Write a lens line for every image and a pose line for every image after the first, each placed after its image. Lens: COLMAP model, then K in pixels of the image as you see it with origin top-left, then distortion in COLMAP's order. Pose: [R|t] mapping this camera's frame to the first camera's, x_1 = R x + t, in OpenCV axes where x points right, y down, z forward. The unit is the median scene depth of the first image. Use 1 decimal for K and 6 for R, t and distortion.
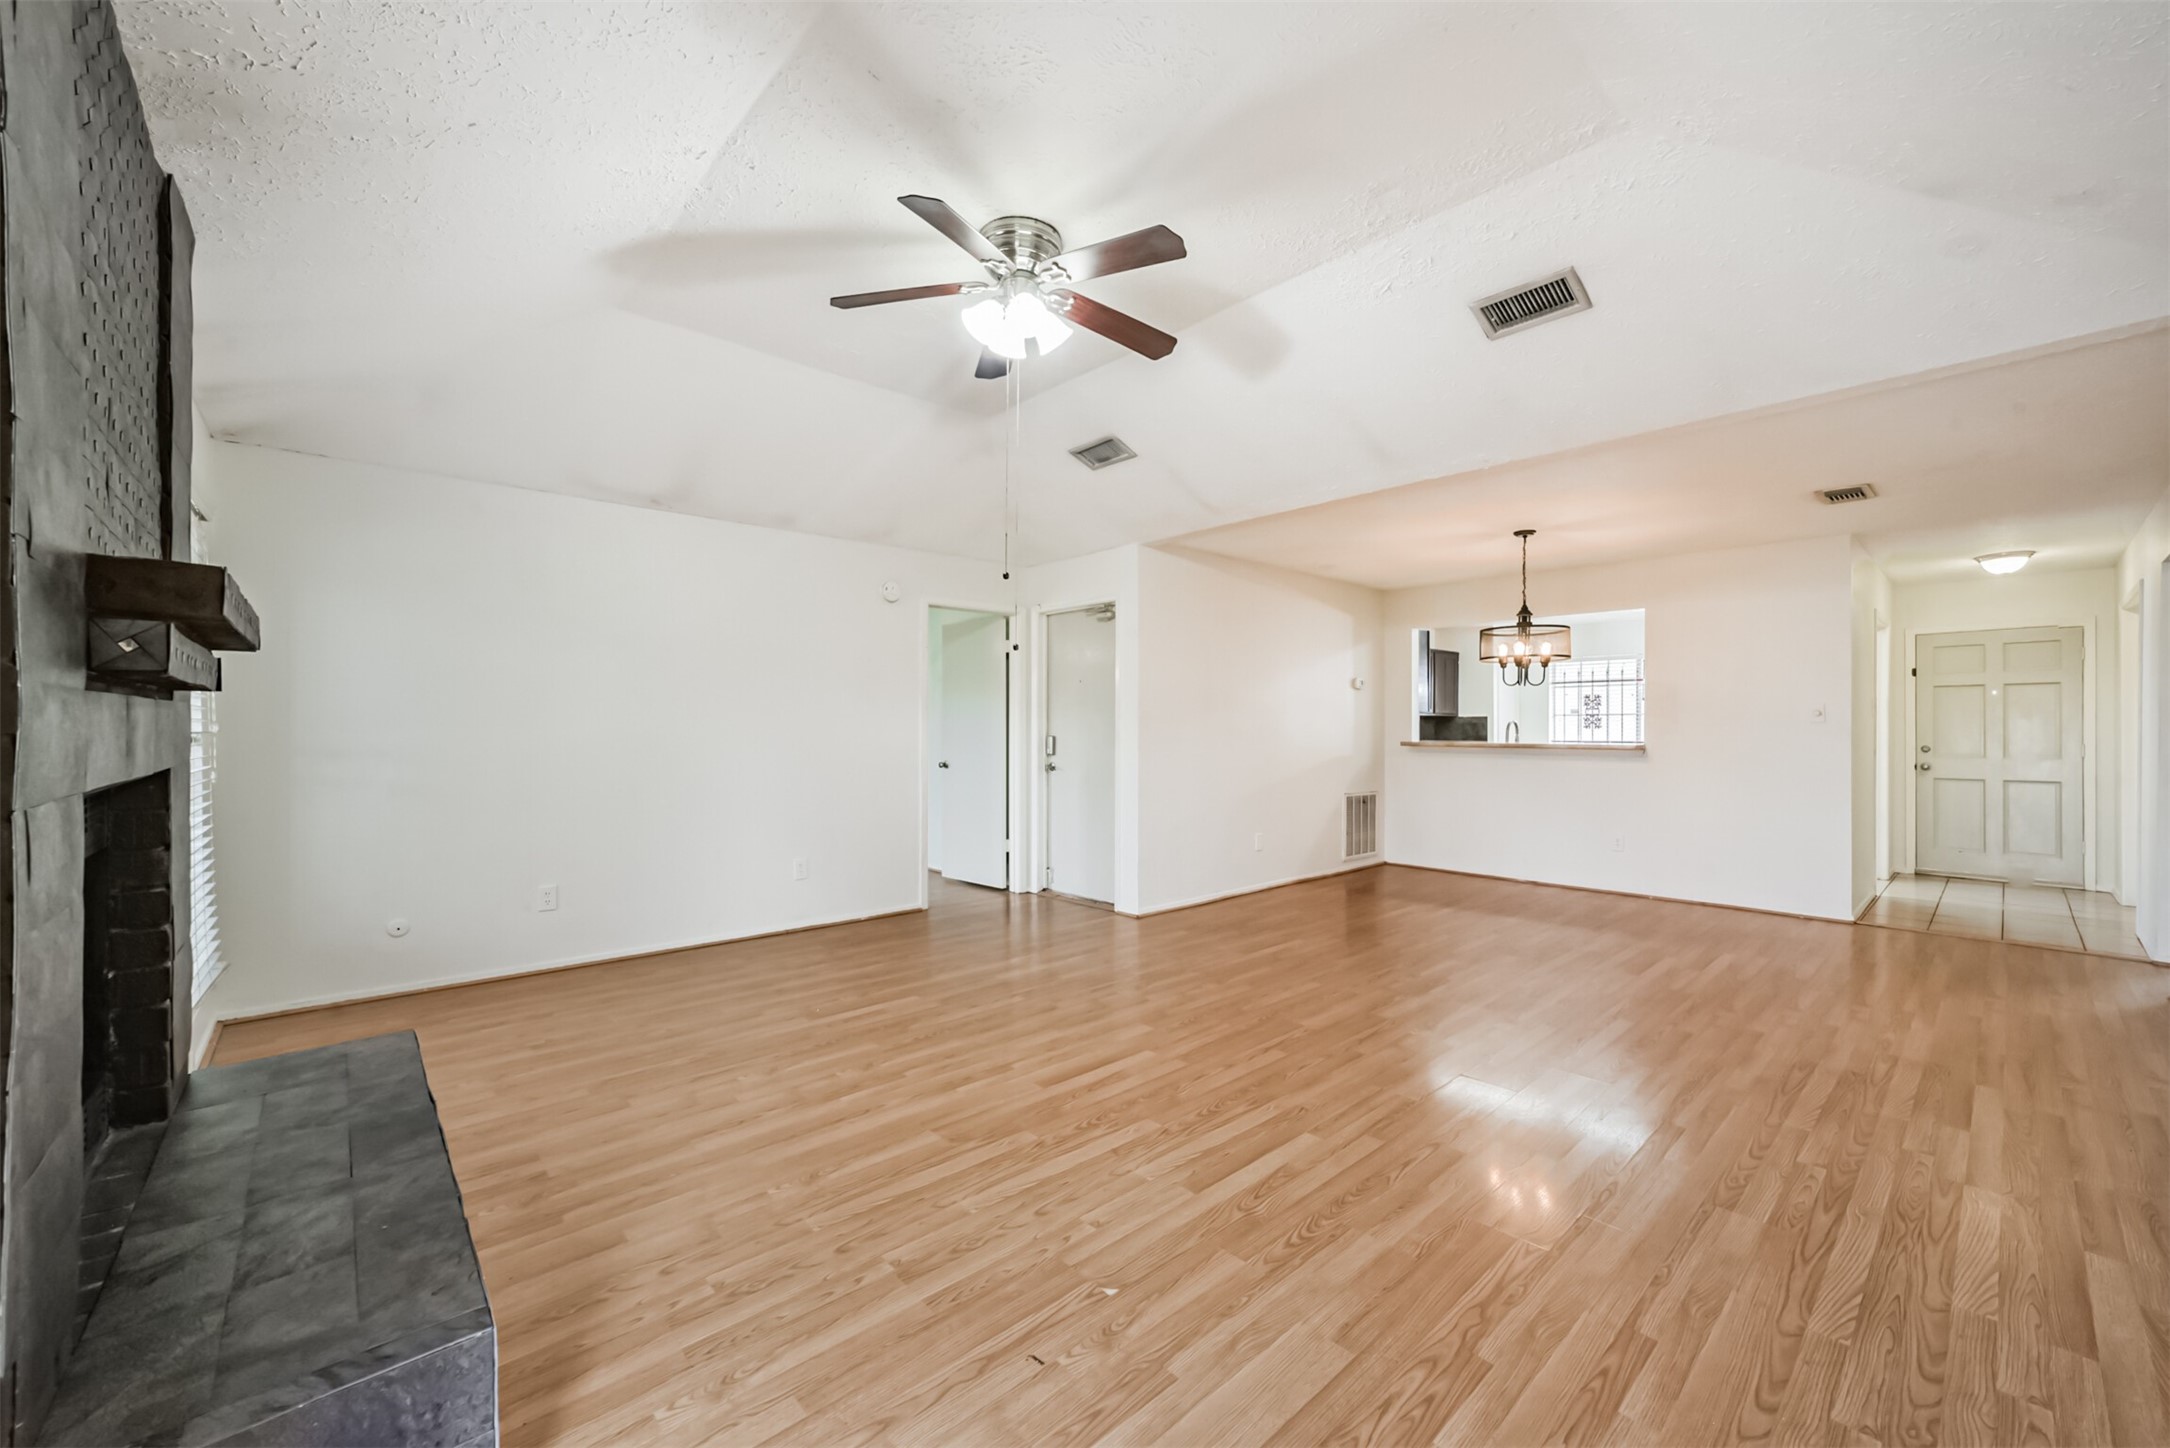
lens RADIAL K [[845.2, 0, 1083.6], [0, 845.2, 729.9], [0, 0, 1]] dist [-0.021614, 0.008580]
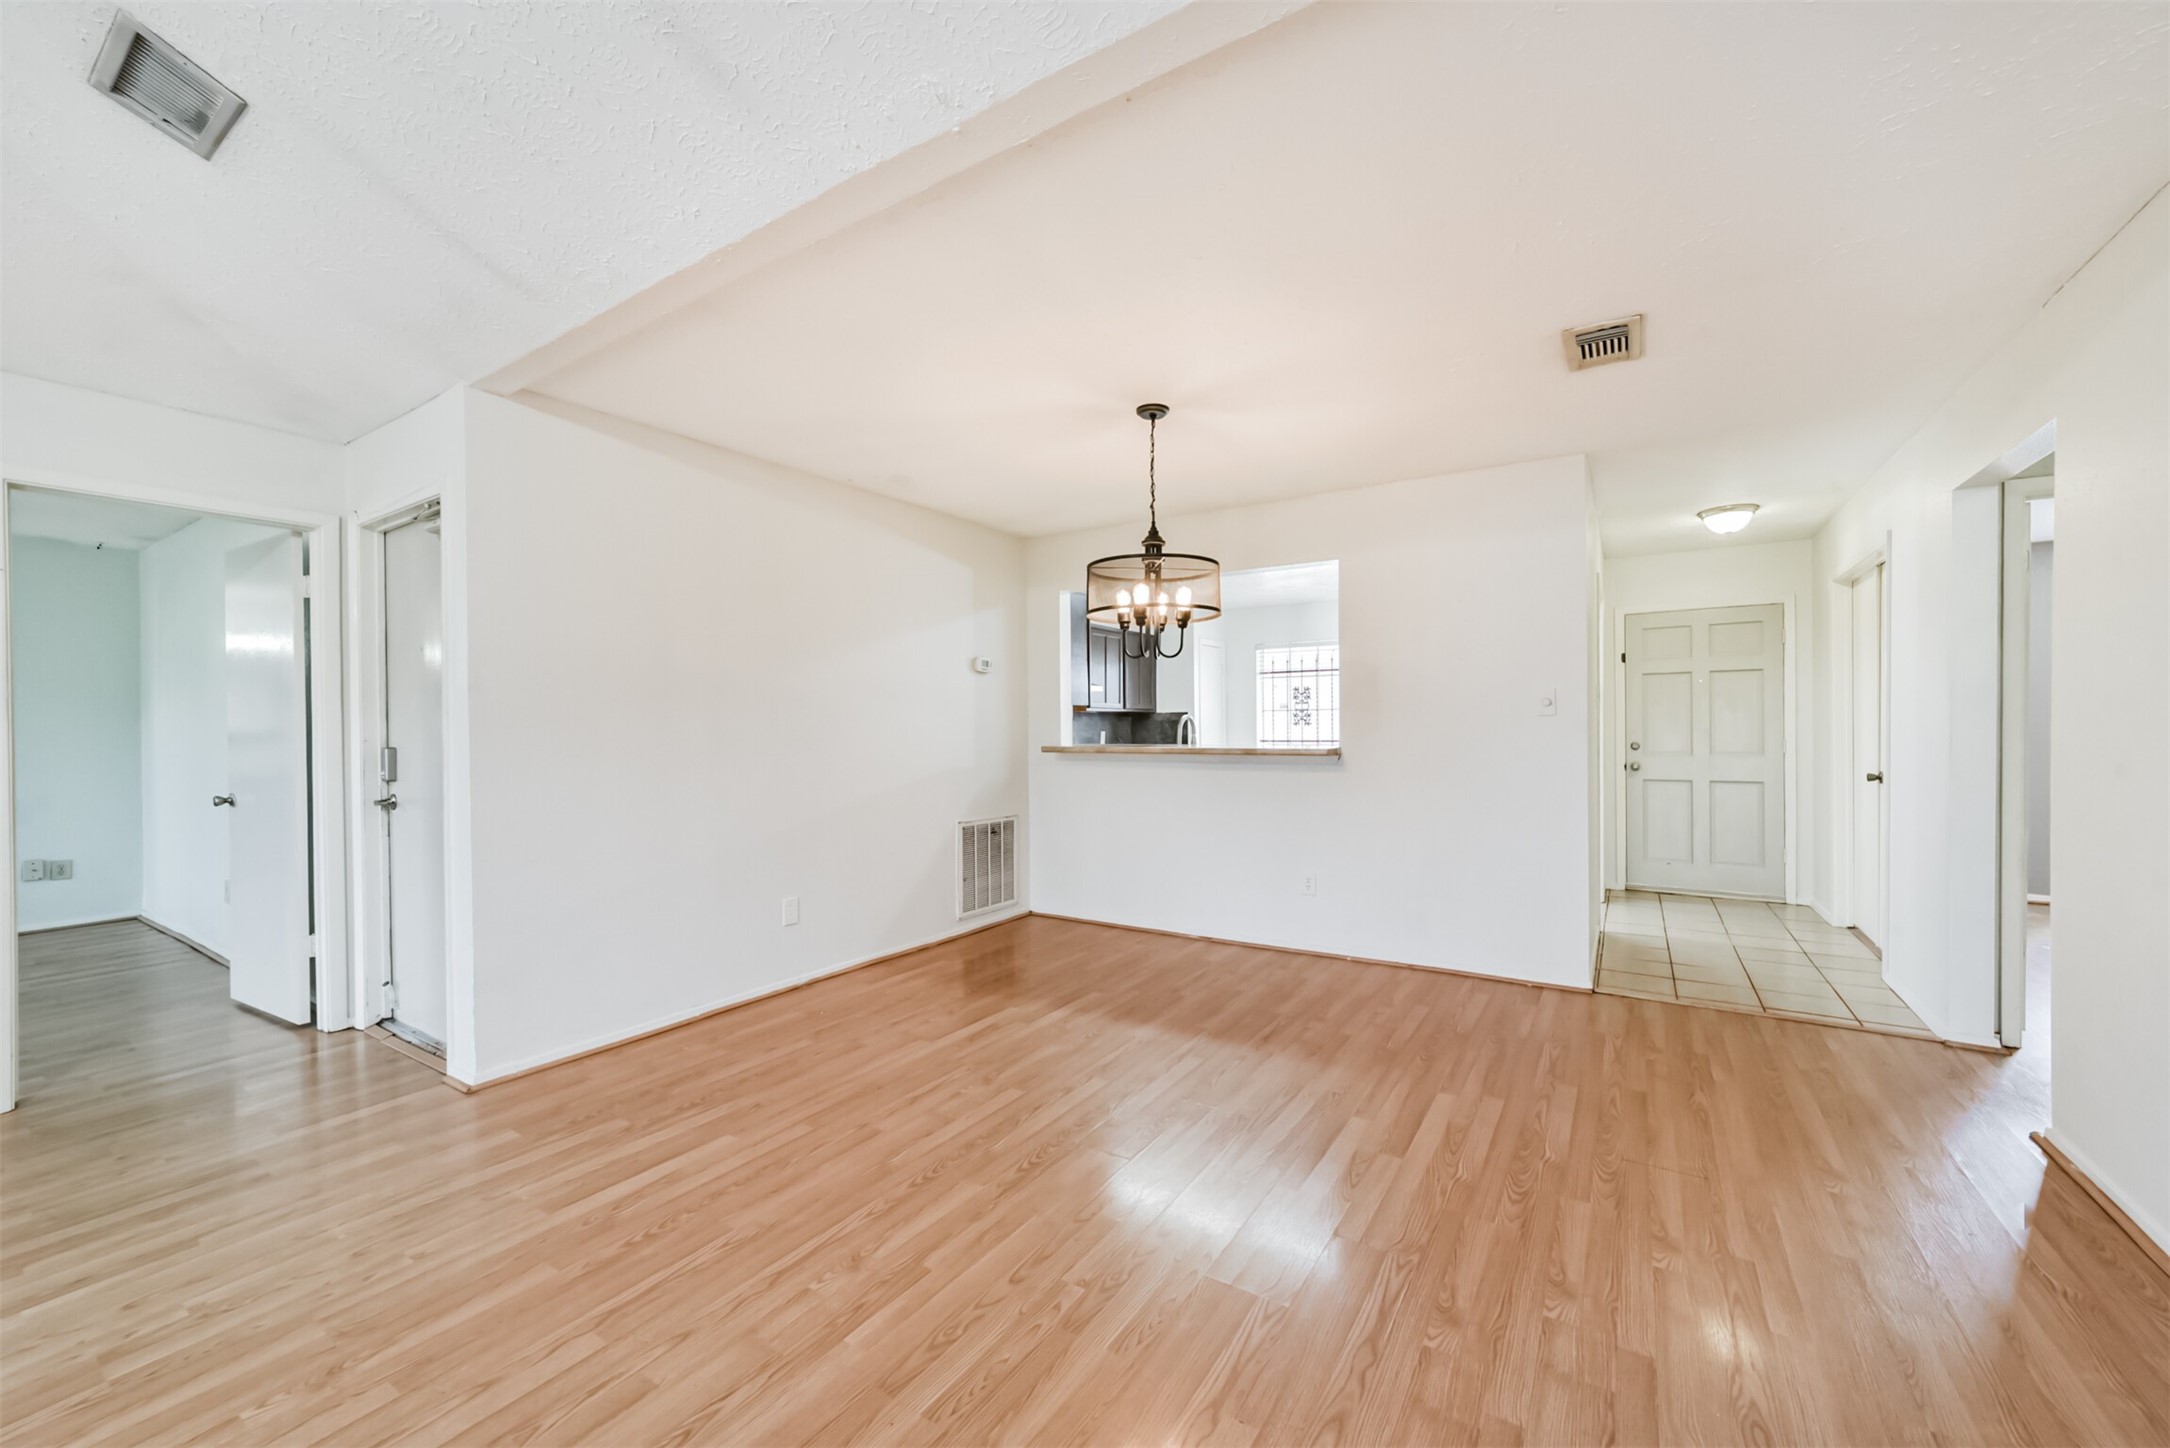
lens RADIAL K [[845.2, 0, 1082.1], [0, 845.2, 734.7], [0, 0, 1]] dist [-0.021614, 0.008580]
pose [[0.966796, -0.011126, 0.255308, 0.284136], [0.009780, 0.999931, 0.006541, -0.000409], [-0.255363, -0.003827, 0.966838, 0.373498]]
